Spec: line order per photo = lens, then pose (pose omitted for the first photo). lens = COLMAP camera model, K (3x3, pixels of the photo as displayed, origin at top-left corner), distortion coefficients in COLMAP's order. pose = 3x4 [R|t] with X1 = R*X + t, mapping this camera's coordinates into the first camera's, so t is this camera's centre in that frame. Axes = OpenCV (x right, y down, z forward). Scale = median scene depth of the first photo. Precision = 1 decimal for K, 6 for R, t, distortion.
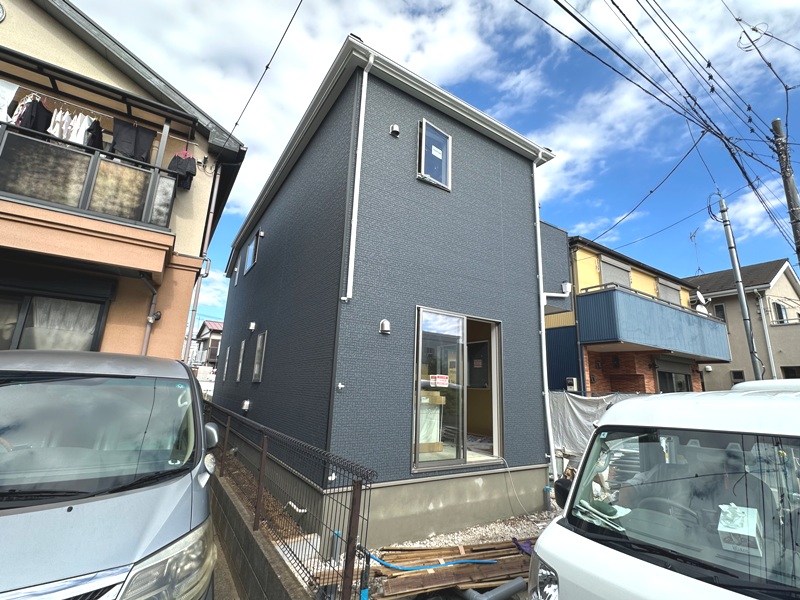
lens RADIAL K [[368.3, 0, 400.6], [0, 368.3, 300.1], [0, 0, 1]] dist [-0.005395, -0.000765]
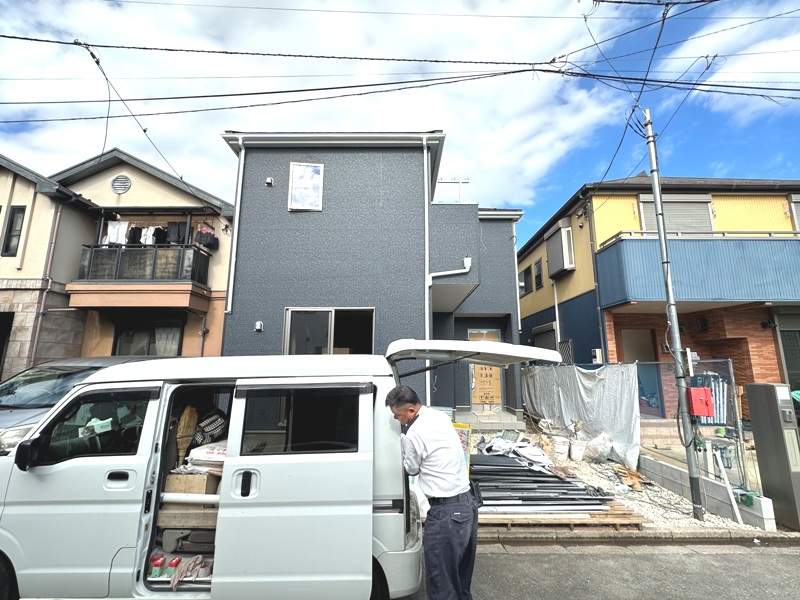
lens RADIAL K [[368.3, 0, 399.0], [0, 368.3, 301.5], [0, 0, 1]] dist [-0.005395, -0.000765]
pose [[0.835977, -0.132538, -0.532519, 1.032243], [0.155634, 0.987814, -0.001532, 0.055079], [0.526232, -0.081597, 0.846417, 0.059992]]
